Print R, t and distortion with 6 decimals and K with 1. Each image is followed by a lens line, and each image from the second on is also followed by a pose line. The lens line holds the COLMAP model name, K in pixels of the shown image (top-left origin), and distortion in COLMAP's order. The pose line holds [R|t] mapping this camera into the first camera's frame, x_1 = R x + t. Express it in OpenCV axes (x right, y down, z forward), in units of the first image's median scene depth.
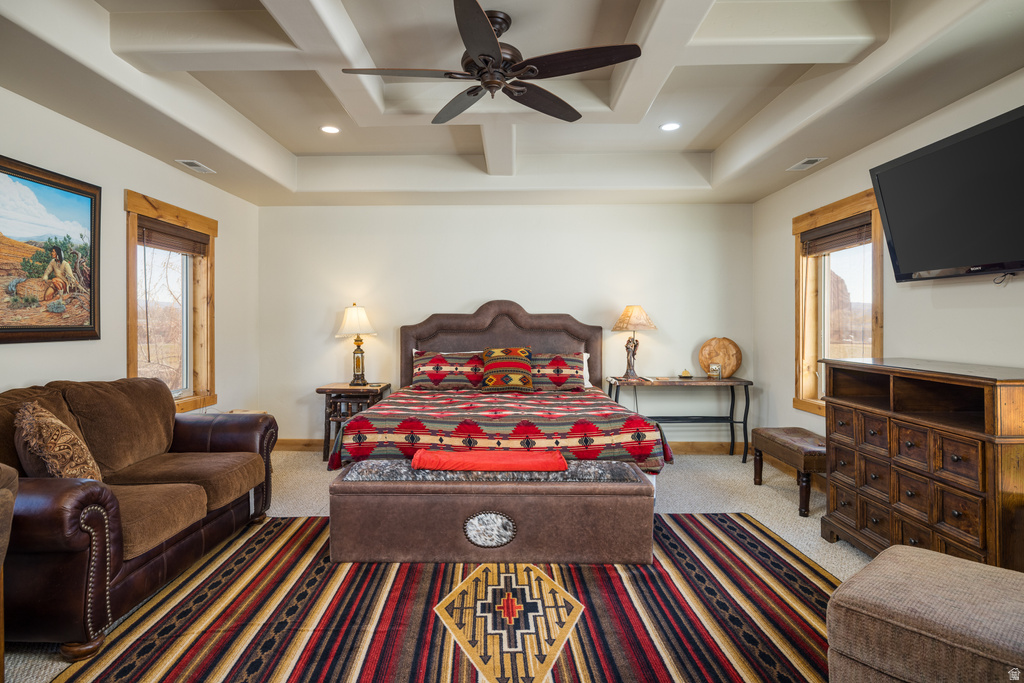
lens RADIAL K [[555.2, 0, 509.6], [0, 555.2, 331.2], [0, 0, 1]] dist [-0.002960, -0.000523]
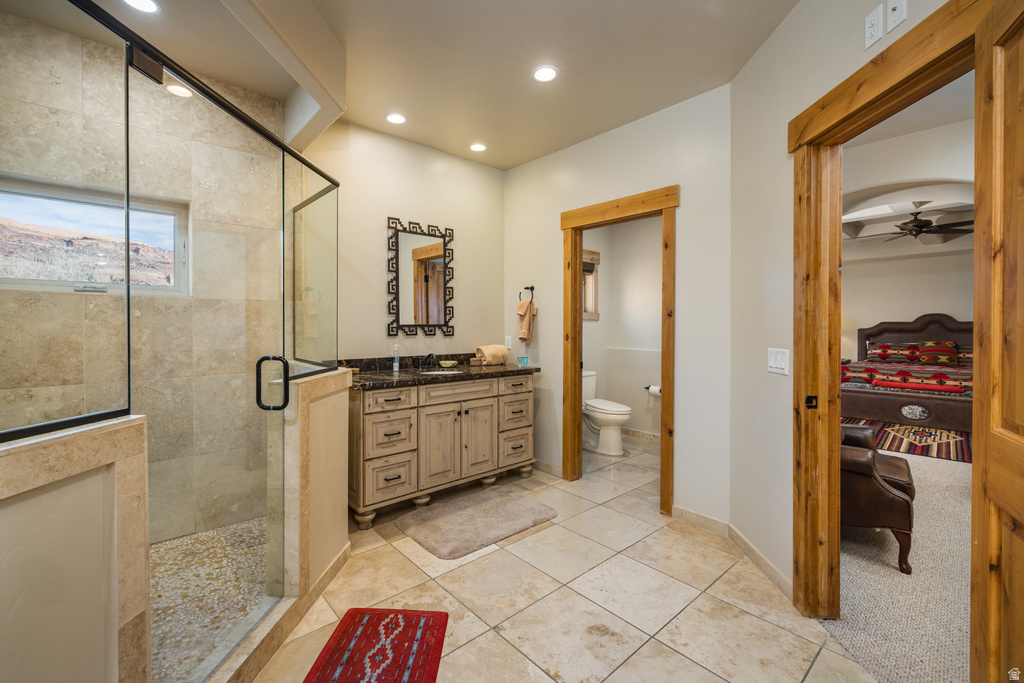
lens RADIAL K [[435.3, 0, 506.7], [0, 435.3, 331.4], [0, 0, 1]] dist [0.002498, 0.000404]
pose [[0.671611, 0.004280, -0.740891, 0.154006], [-0.009045, 0.999956, -0.002422, 0.023505], [0.740848, 0.008328, 0.671621, -1.379097]]
